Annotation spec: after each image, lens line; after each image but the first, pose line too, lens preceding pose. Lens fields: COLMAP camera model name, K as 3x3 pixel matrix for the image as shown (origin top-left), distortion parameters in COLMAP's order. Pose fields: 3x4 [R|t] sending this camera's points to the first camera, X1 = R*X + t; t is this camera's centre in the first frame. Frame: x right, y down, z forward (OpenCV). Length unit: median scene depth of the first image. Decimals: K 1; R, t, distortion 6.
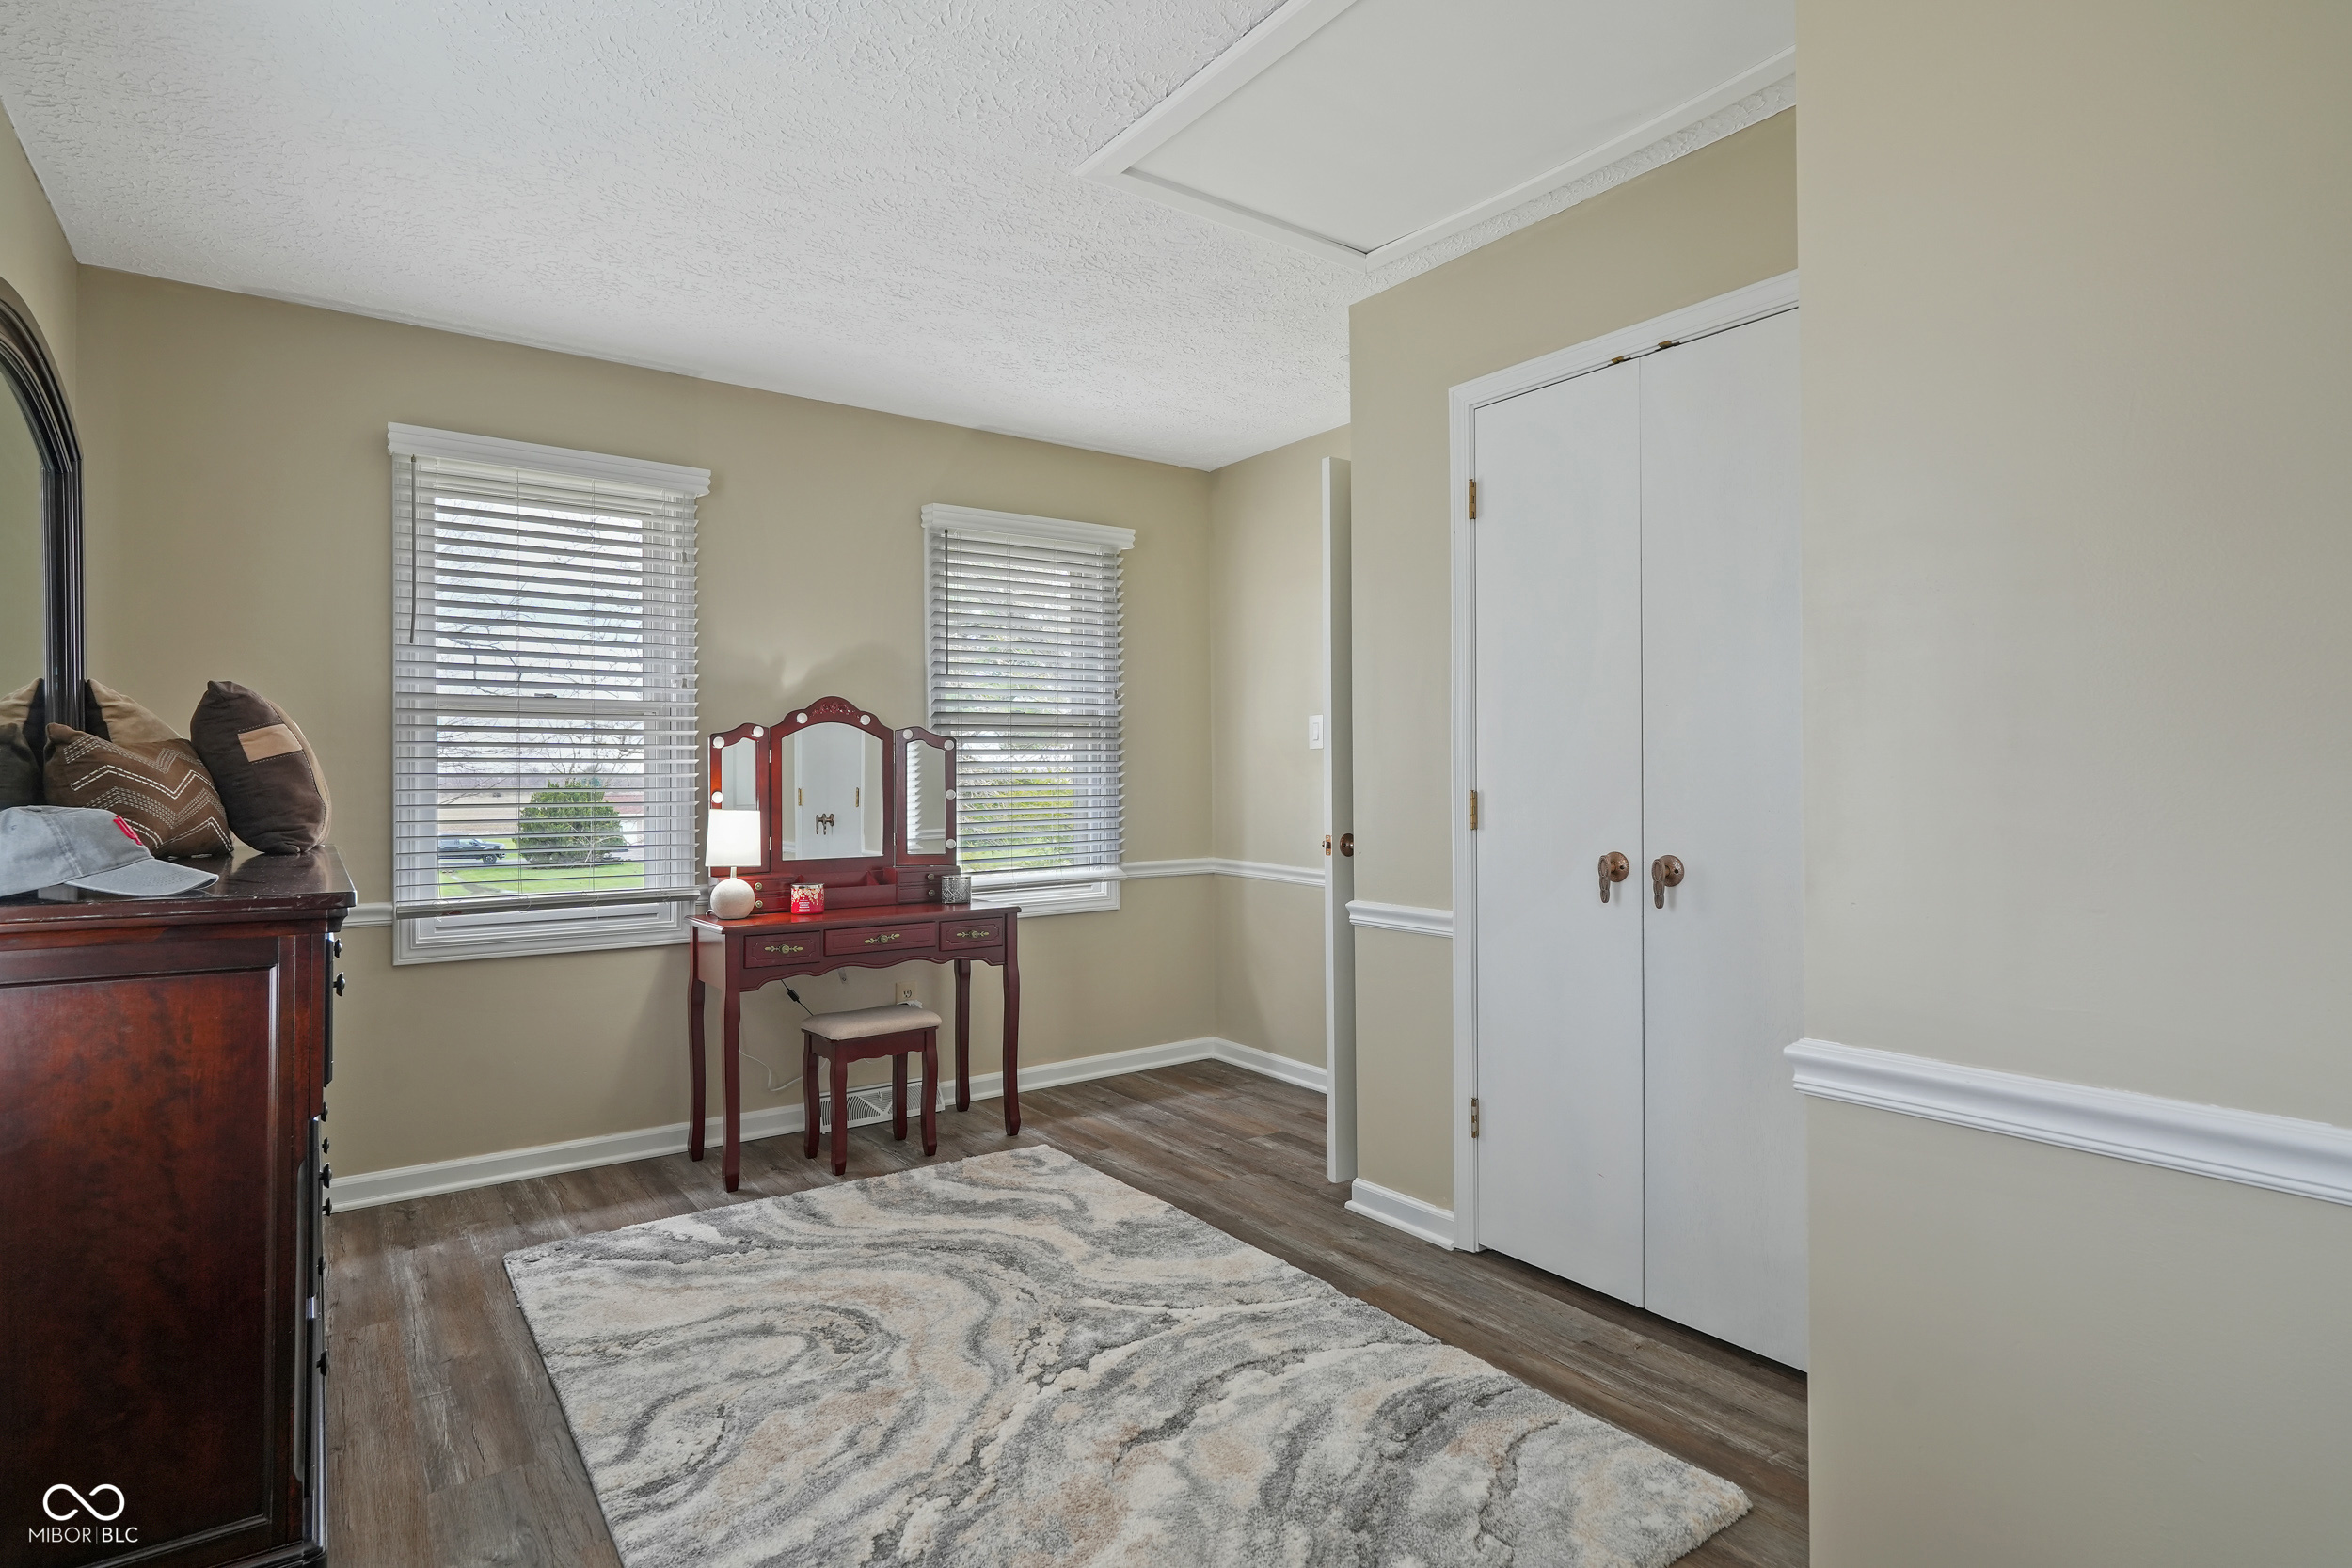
lens RADIAL K [[1188.6, 0, 1165.2], [0, 1188.6, 787.8], [0, 0, 1]] dist [0.001536, -0.000010]
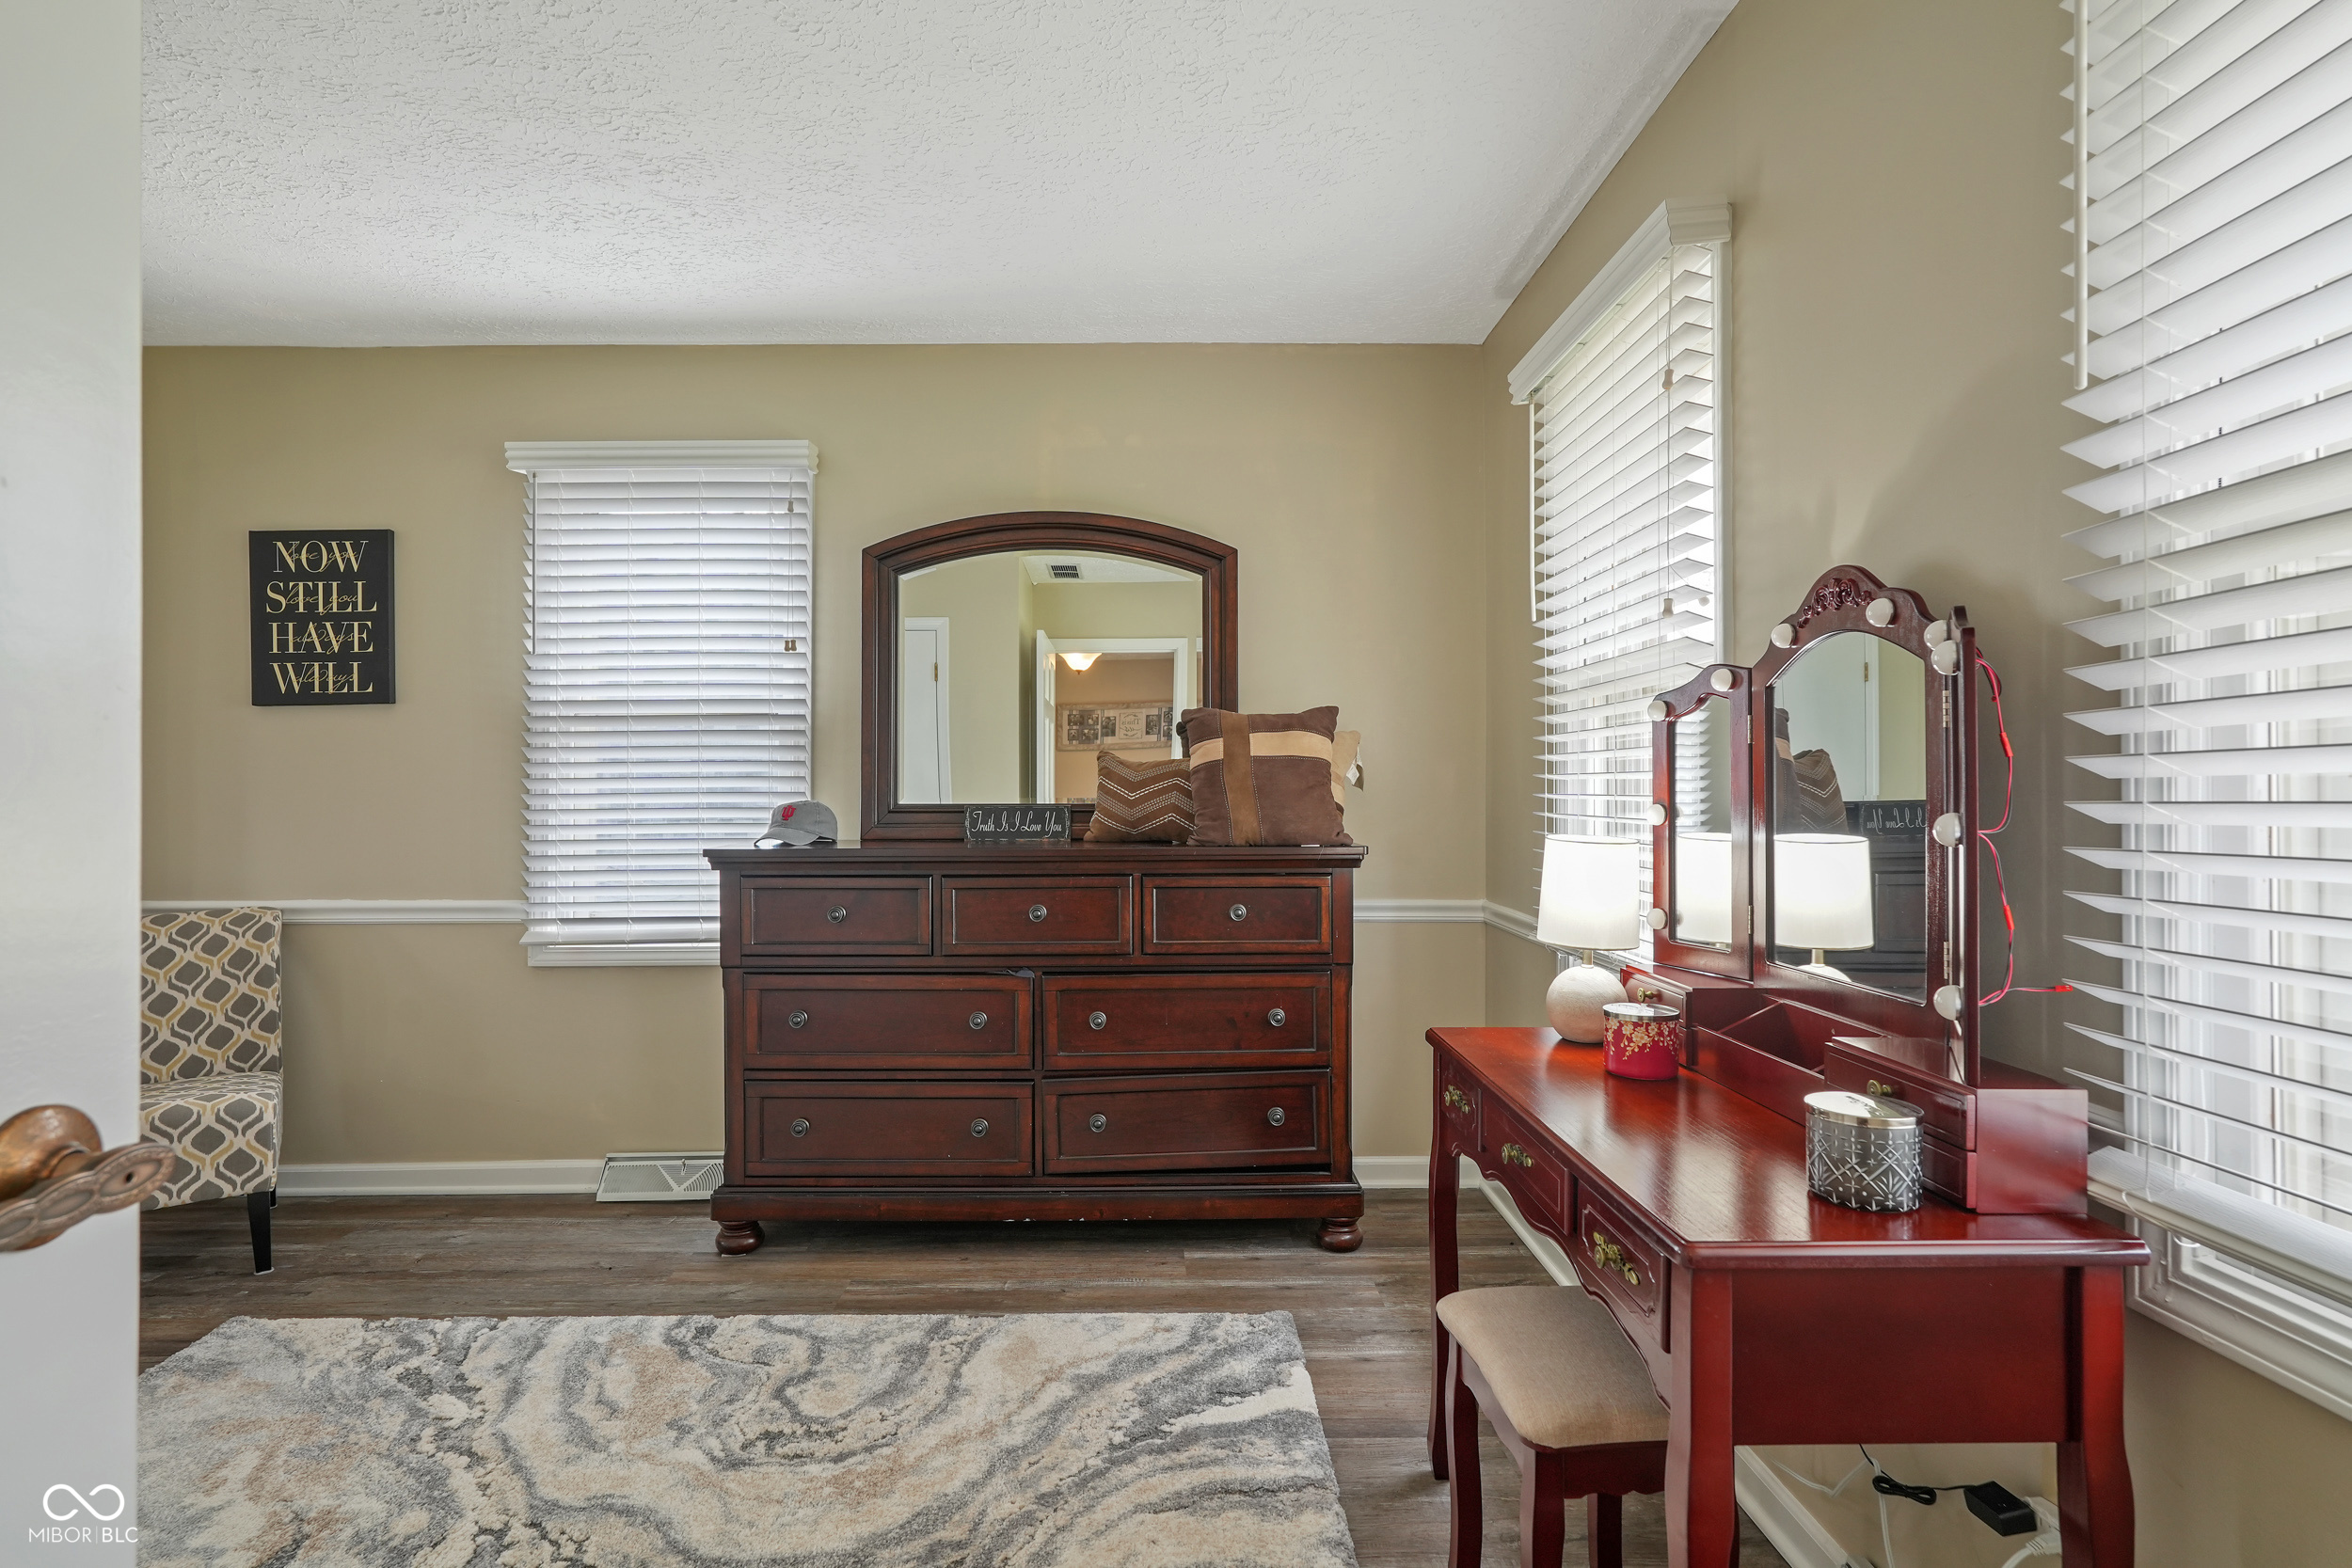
lens RADIAL K [[1188.6, 0, 1181.8], [0, 1188.6, 783.6], [0, 0, 1]] dist [0.001536, -0.000010]
pose [[-0.568142, 0.004562, -0.822918, 0.276299], [0.007952, 0.999968, 0.000053, -0.010167], [0.822892, -0.006514, -0.568161, 1.735614]]
